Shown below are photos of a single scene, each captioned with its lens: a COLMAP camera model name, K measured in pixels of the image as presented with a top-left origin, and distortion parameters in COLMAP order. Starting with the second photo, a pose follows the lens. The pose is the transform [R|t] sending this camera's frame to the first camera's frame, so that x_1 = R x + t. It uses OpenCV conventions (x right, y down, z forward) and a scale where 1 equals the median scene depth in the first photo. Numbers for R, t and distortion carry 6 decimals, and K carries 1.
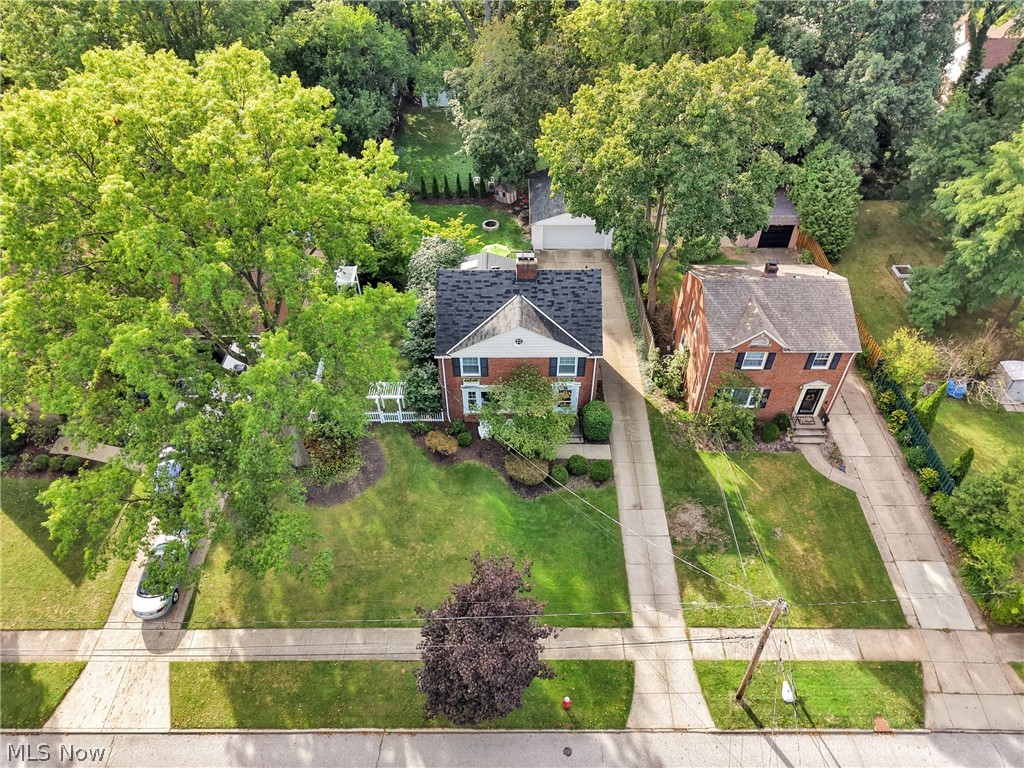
lens RADIAL K [[678.2, 0, 511.9], [0, 678.2, 383.1], [0, 0, 1]] dist [0.006073, -0.004067]
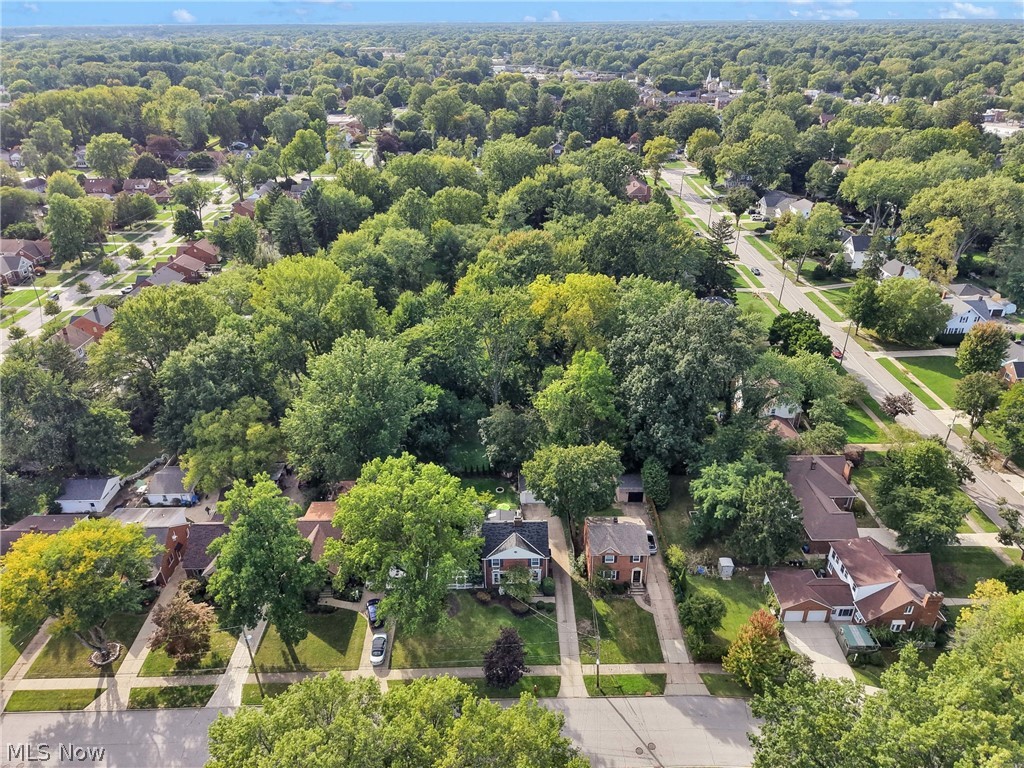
lens RADIAL K [[678.2, 0, 510.9], [0, 678.2, 378.8], [0, 0, 1]] dist [0.006073, -0.004067]
pose [[0.999855, -0.011004, 0.012985, -0.032096], [0.014224, 0.959197, -0.282380, 0.029908], [-0.009348, 0.282524, 0.959215, -1.561800]]
